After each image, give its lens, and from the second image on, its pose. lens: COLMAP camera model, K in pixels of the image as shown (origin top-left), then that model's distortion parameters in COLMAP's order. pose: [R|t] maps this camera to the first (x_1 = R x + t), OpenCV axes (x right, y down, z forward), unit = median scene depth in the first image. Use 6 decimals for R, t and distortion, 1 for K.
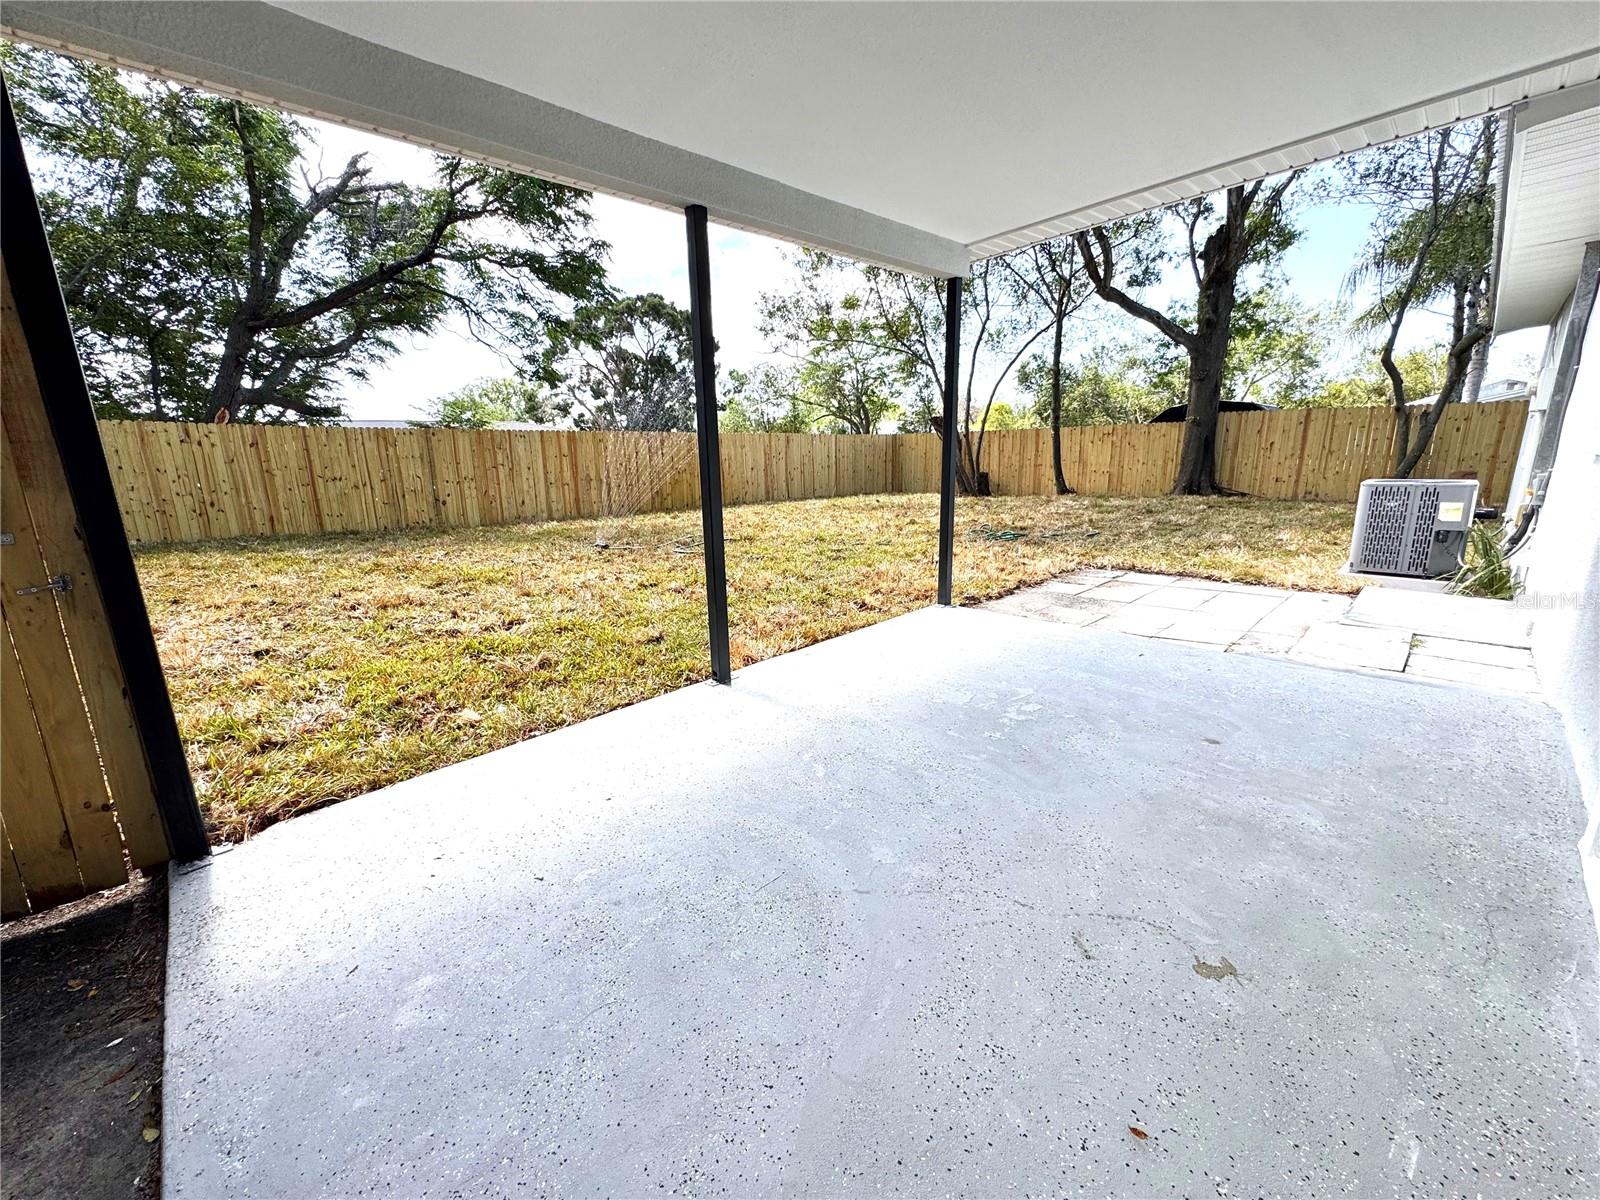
lens RADIAL K [[642.9, 0, 796.3], [0, 642.9, 604.0], [0, 0, 1]] dist [-0.003421, 0.001372]
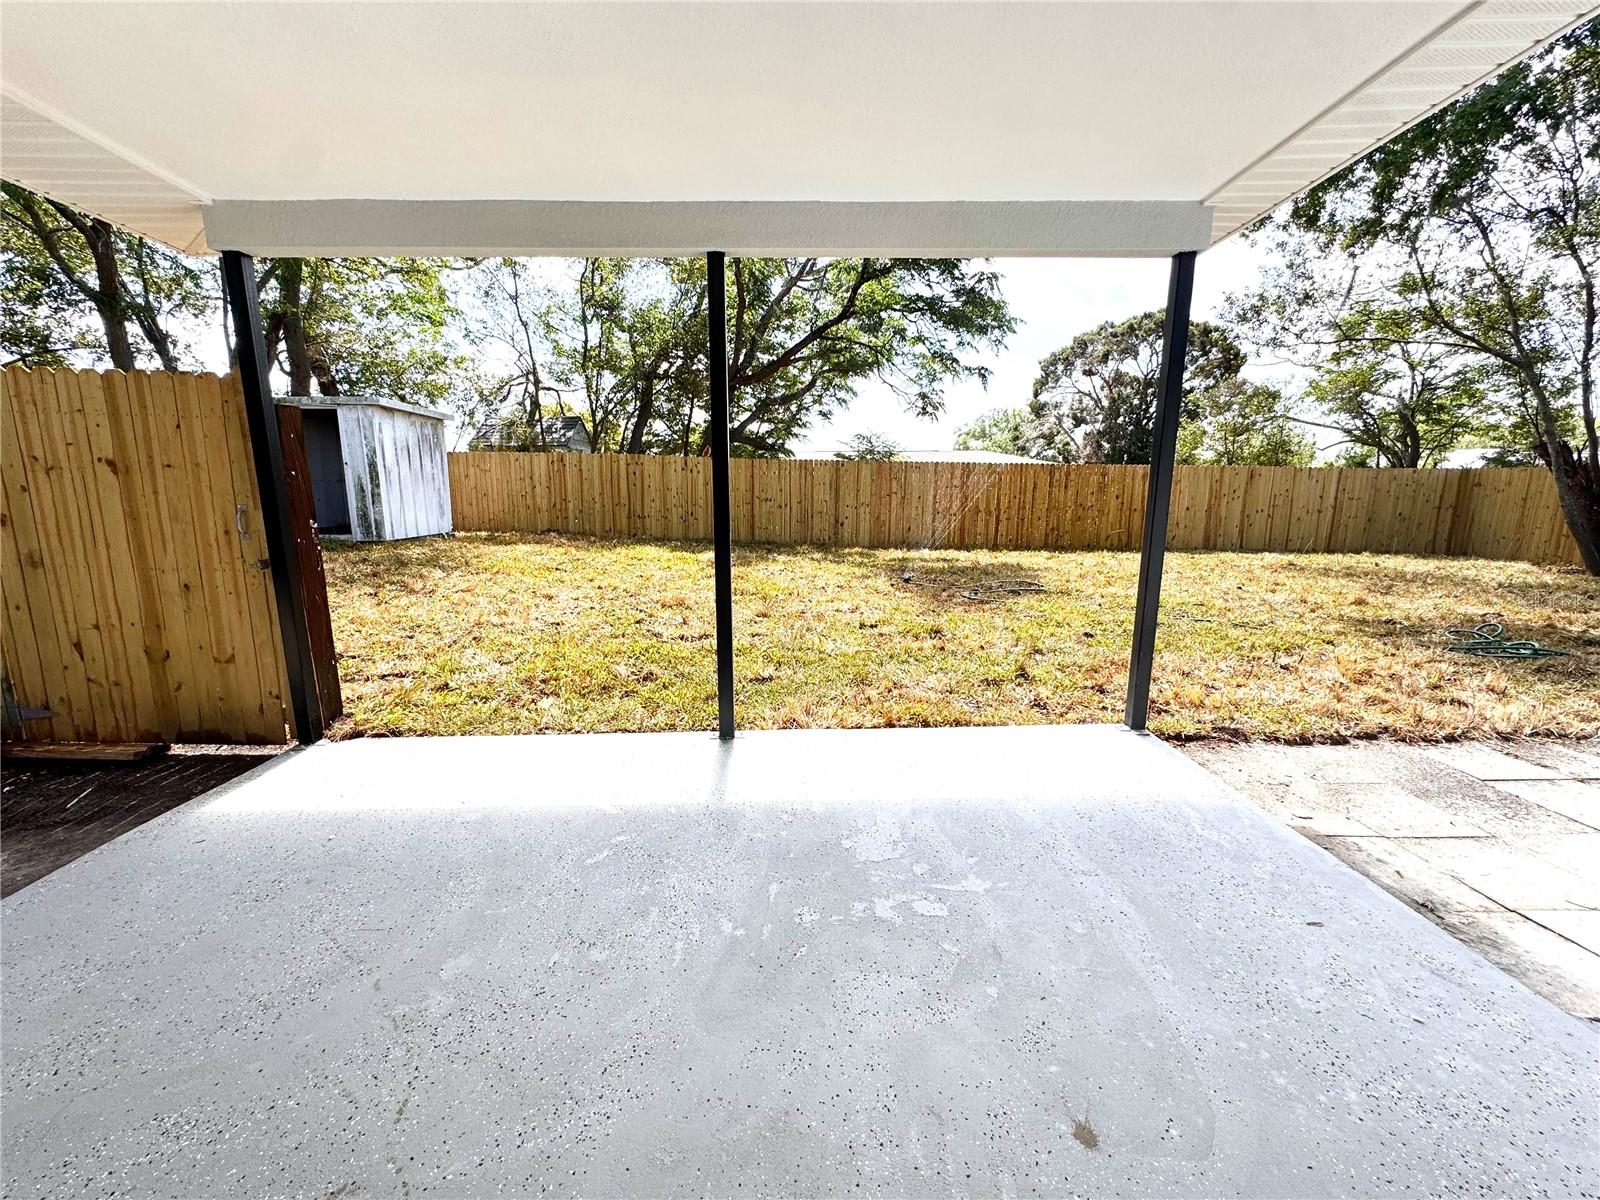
lens RADIAL K [[642.9, 0, 798.3], [0, 642.9, 599.7], [0, 0, 1]] dist [-0.003421, 0.001372]
pose [[0.734804, 0.147175, -0.662119, 0.200361], [-0.177307, 0.983911, 0.021931, -0.042411], [0.654694, 0.101283, 0.749078, 0.120106]]
